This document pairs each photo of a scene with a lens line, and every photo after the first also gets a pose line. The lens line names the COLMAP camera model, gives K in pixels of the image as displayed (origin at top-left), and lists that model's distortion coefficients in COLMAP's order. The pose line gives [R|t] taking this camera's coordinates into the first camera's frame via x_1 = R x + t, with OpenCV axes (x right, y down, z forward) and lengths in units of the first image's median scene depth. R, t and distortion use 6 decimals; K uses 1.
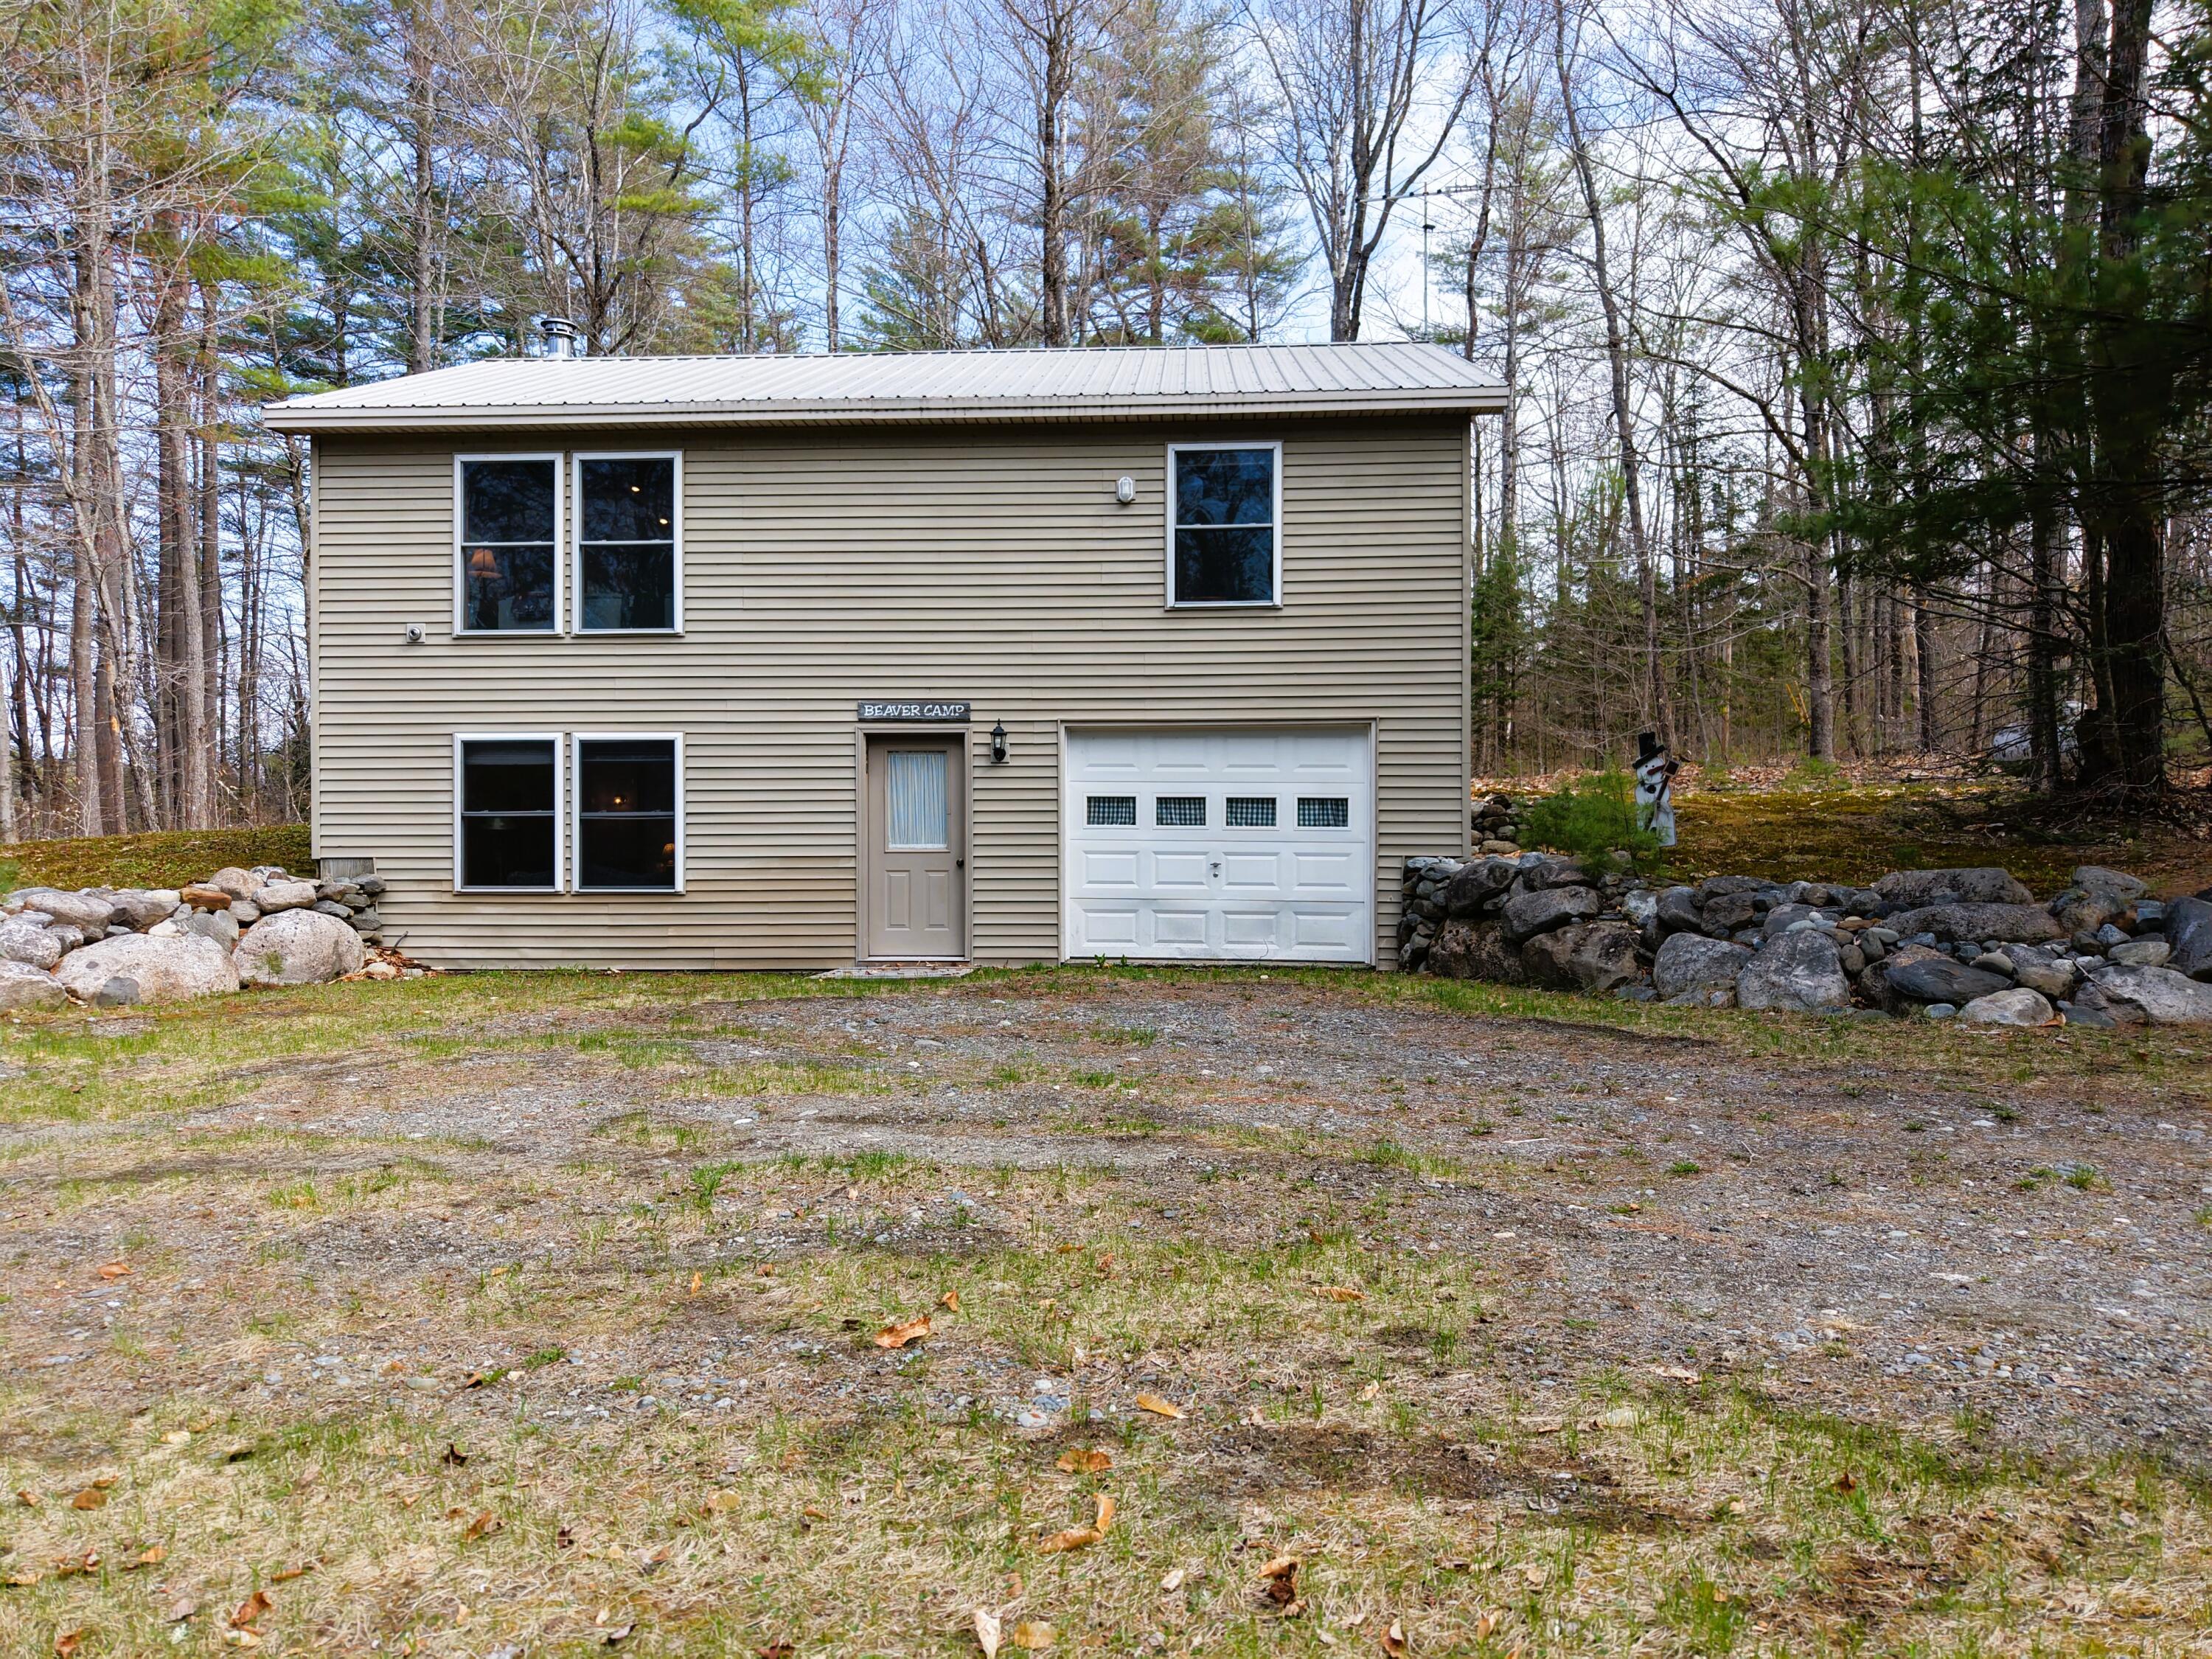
lens RADIAL K [[1522.7, 0, 1100.2], [0, 1522.7, 830.2], [0, 0, 1]] dist [0.045492, -0.001543]
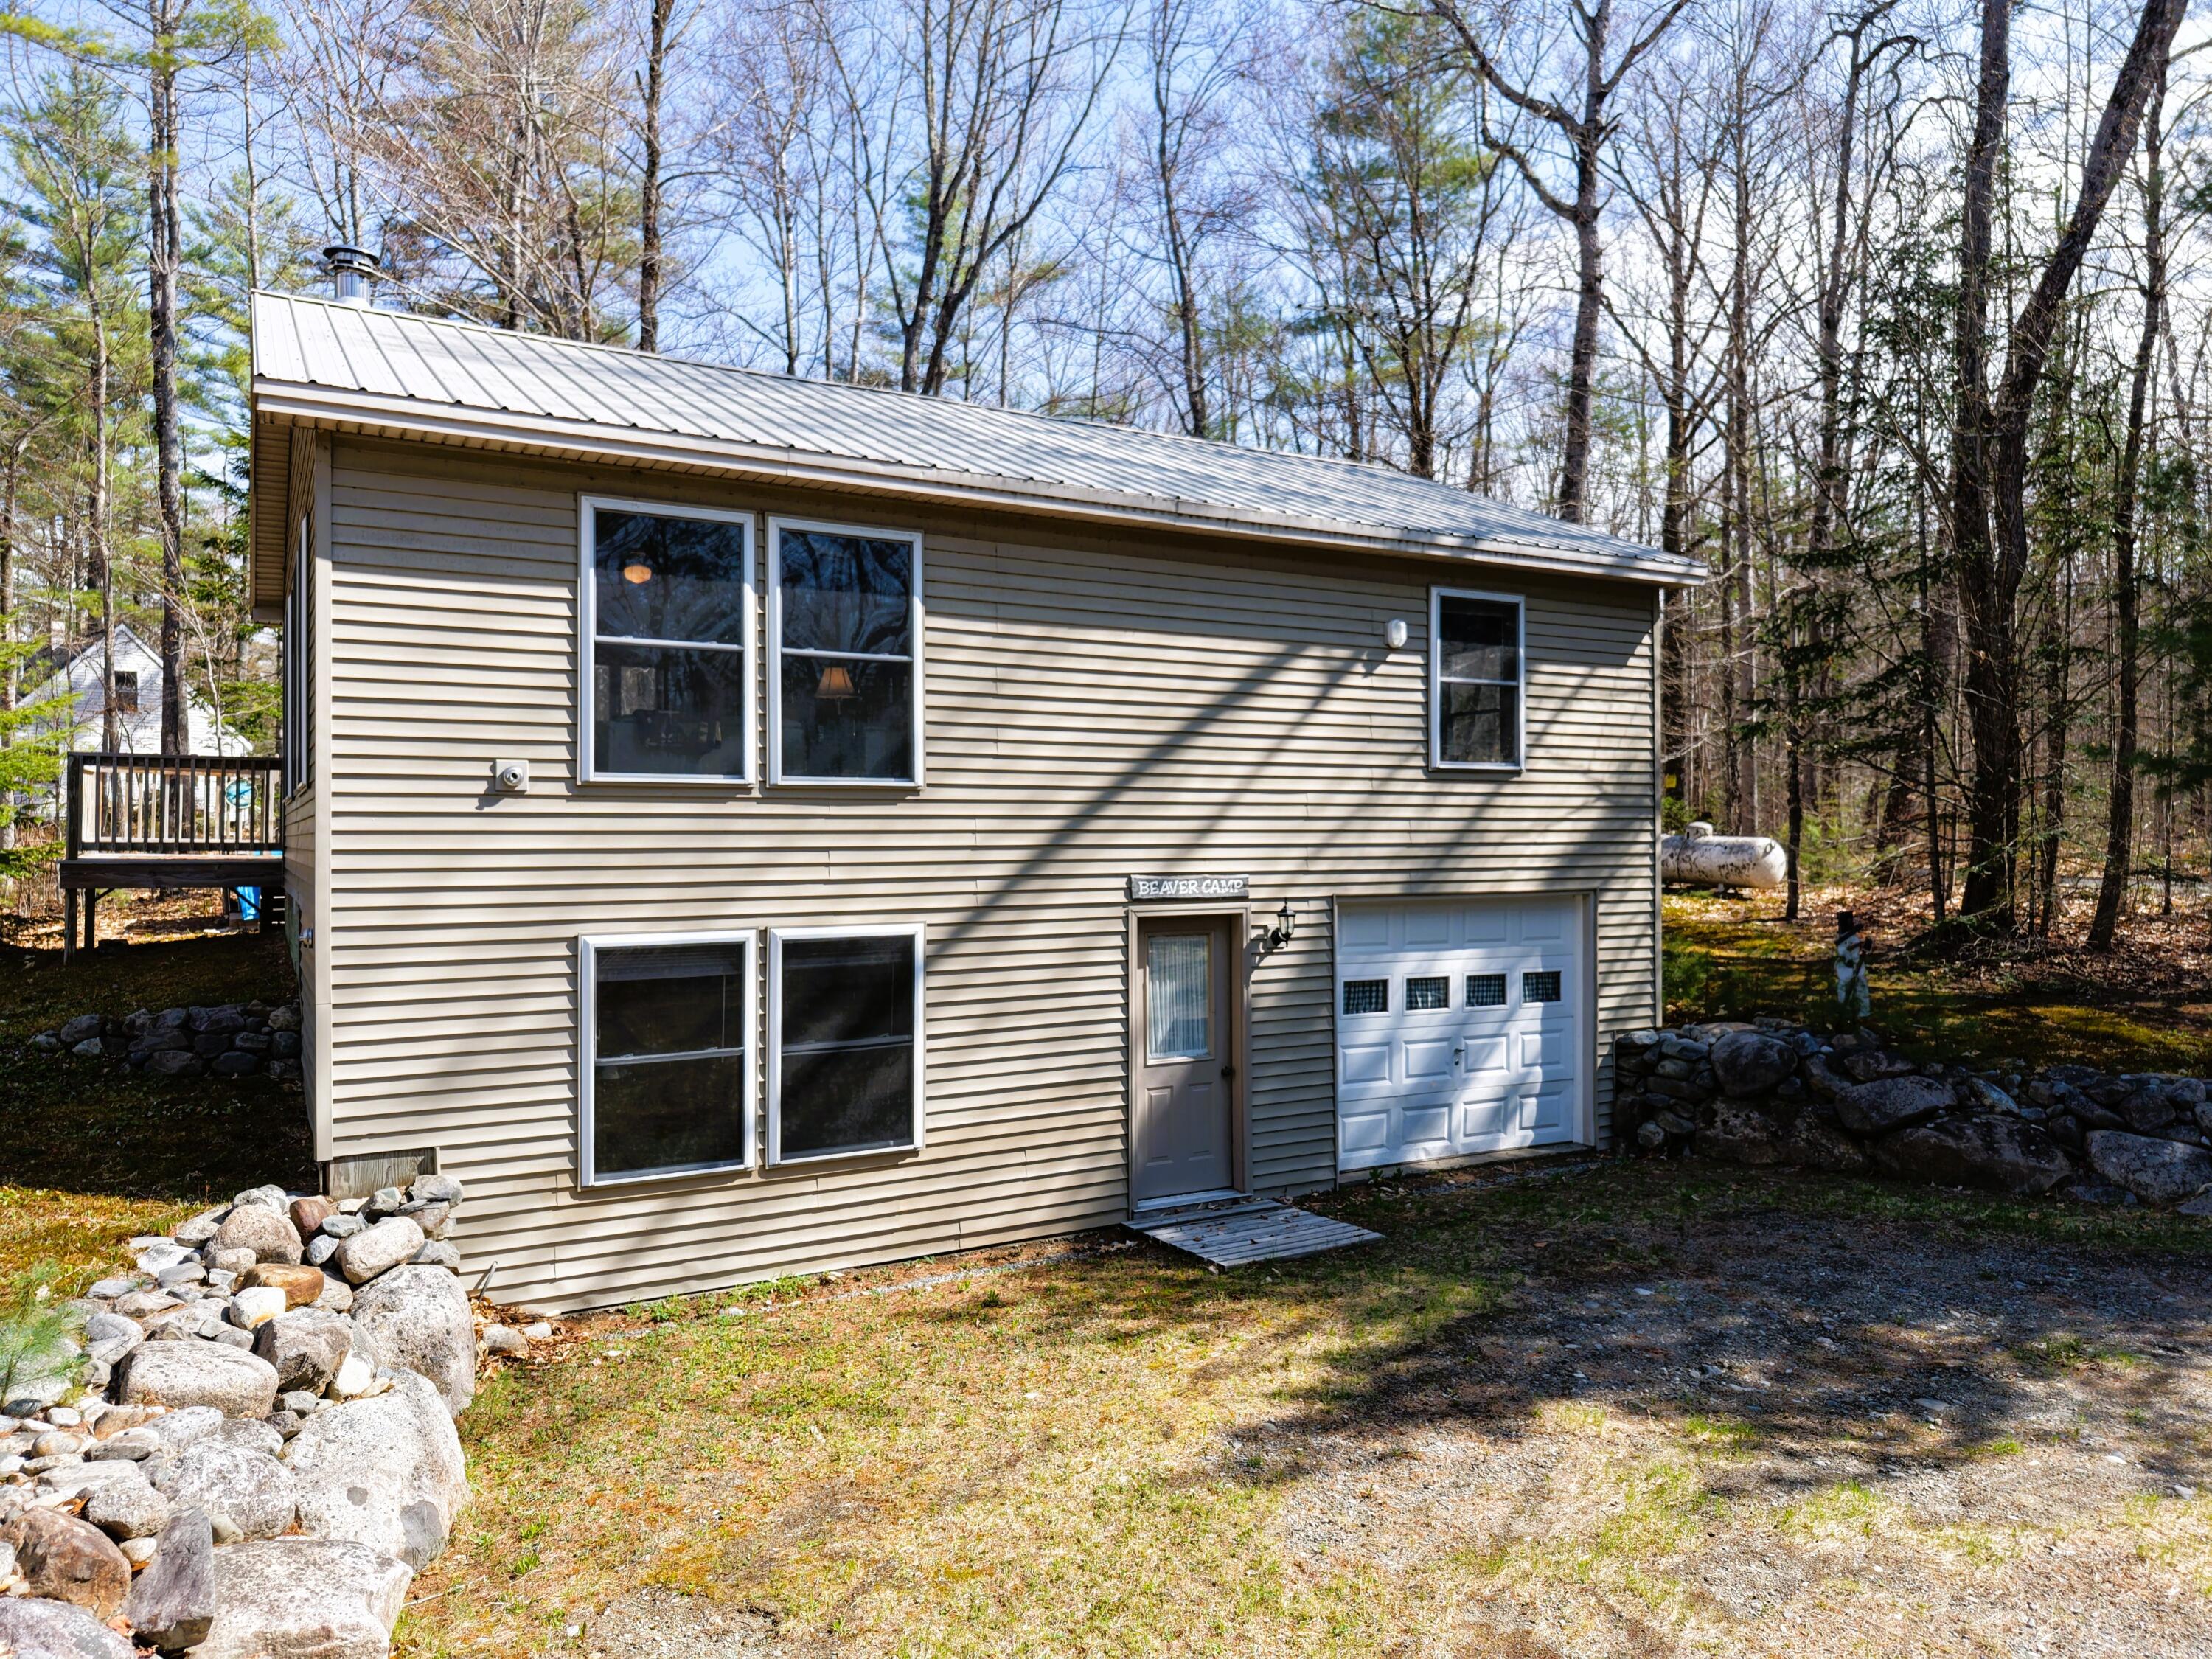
lens RADIAL K [[1522.7, 0, 1109.1], [0, 1522.7, 832.3], [0, 0, 1]] dist [0.045492, -0.001543]
pose [[0.825585, -0.001604, 0.564275, -0.601172], [0.001154, 0.999999, 0.001154, -0.107229], [-0.564277, -0.000301, 0.825586, 0.357702]]
